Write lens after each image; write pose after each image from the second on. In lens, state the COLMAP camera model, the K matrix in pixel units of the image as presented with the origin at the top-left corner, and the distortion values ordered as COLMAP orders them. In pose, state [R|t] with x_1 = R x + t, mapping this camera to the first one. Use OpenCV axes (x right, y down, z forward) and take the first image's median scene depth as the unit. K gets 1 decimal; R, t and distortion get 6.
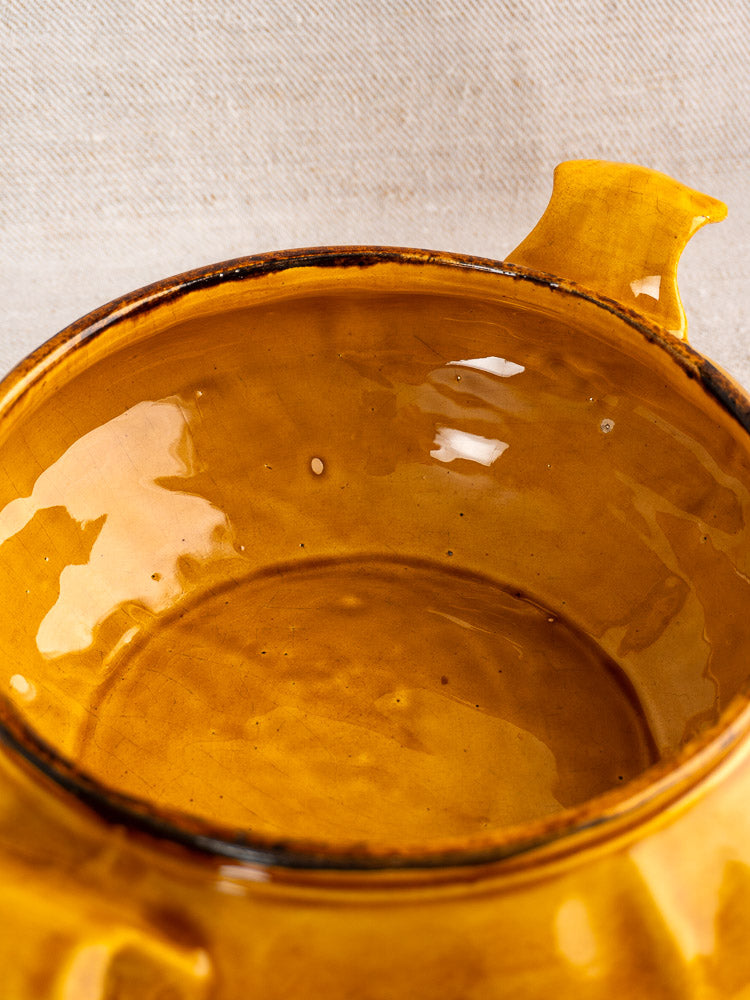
lens RADIAL K [[2051.1, 0, 375.9], [0, 2051.1, 426.1], [0, 0, 1]] dist [0.070461, 0.028496]
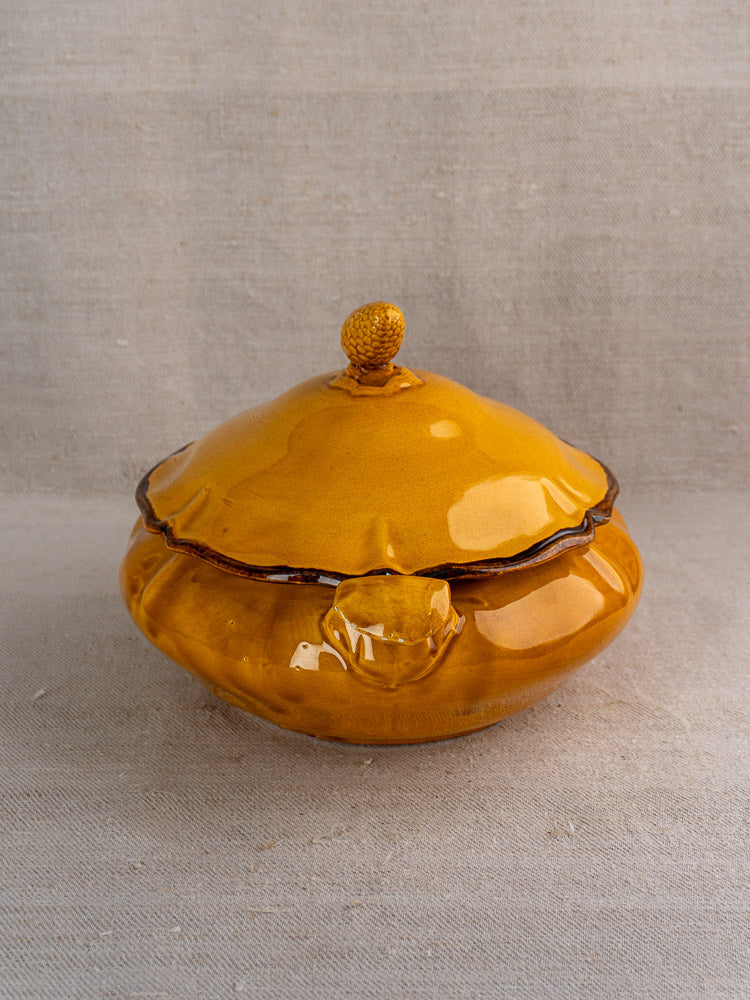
lens RADIAL K [[1626.0, 0, 348.2], [0, 1626.0, 376.1], [0, 0, 1]] dist [-0.036044, 0.201702]
pose [[0.989578, 0.028931, -0.141062, 0.148182], [-0.084798, 0.908820, -0.408480, 0.484025], [0.116383, 0.416185, 0.901801, -0.434741]]
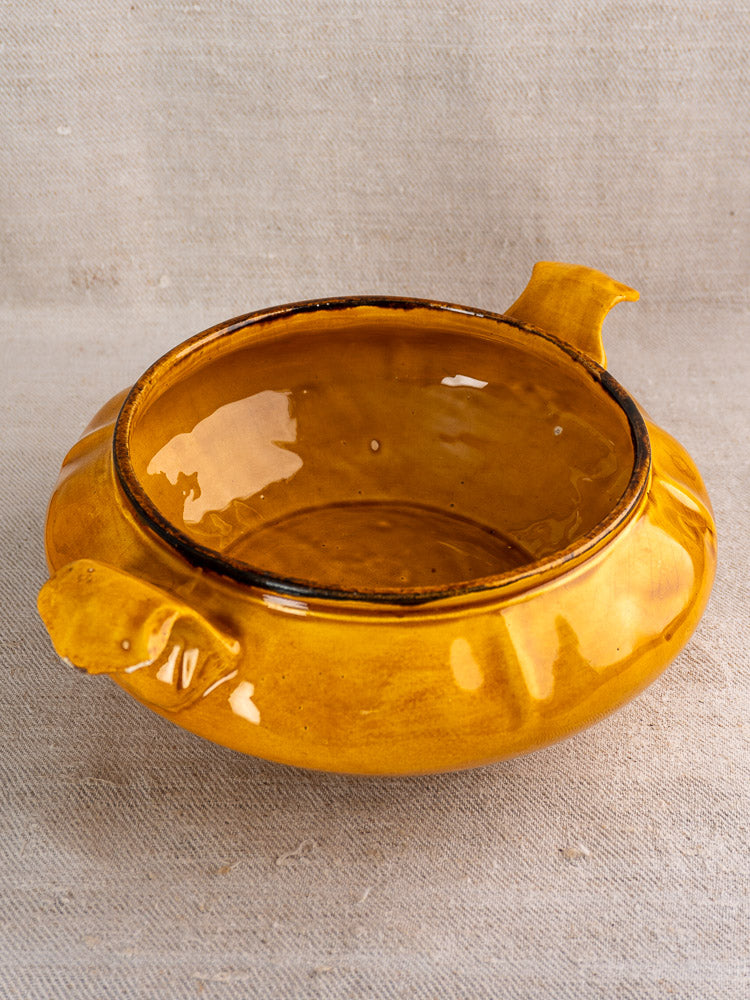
lens RADIAL K [[1549.2, 0, 355.8], [0, 1549.2, 404.5], [0, 0, 1]] dist [-0.005877, 0.003208]
pose [[0.988844, 0.079992, -0.125654, 0.108416], [-0.097254, 0.985664, -0.137868, 0.160308], [0.112824, 0.148550, 0.982448, -0.186018]]
